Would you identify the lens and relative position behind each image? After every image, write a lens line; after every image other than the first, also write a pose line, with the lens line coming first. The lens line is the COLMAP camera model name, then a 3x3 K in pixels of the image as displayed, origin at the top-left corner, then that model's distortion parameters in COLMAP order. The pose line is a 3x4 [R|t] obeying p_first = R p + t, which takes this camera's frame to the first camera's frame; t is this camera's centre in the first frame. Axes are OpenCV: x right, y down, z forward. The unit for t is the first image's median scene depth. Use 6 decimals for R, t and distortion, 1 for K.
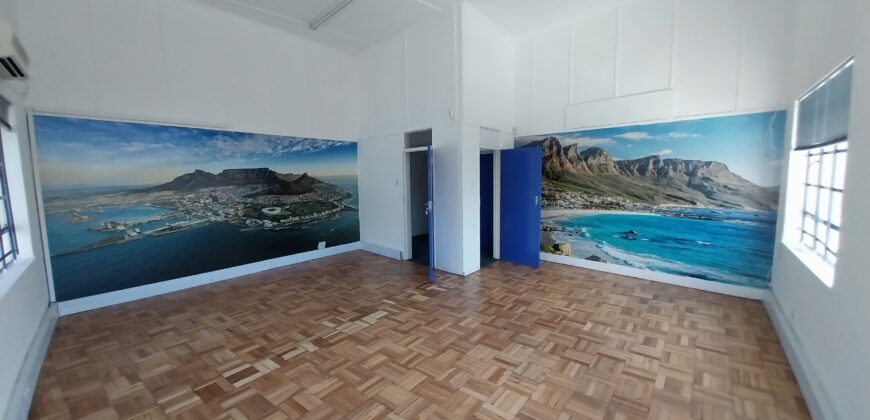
lens RADIAL K [[341.4, 0, 437.0], [0, 341.4, 209.2], [0, 0, 1]] dist [0.025901, -0.018254]
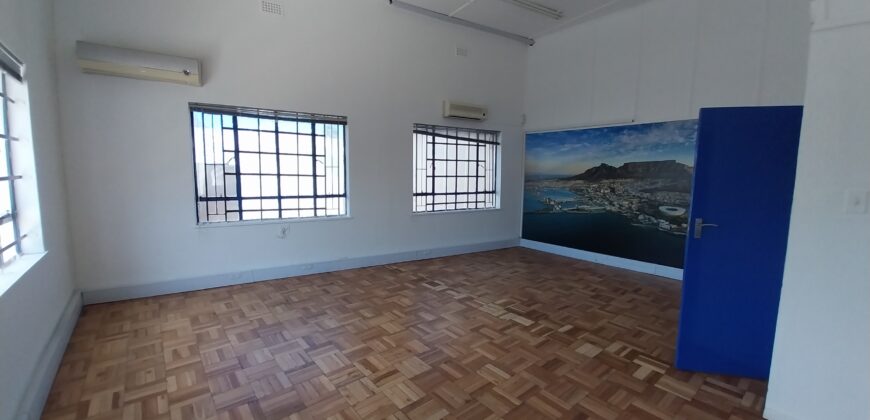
lens RADIAL K [[341.4, 0, 437.0], [0, 341.4, 209.2], [0, 0, 1]] dist [0.025901, -0.018254]
pose [[-0.207676, 0.117122, -0.971161, 0.613733], [-0.109725, 0.983751, 0.142104, -0.073384], [0.972024, 0.136072, -0.191451, 0.774749]]
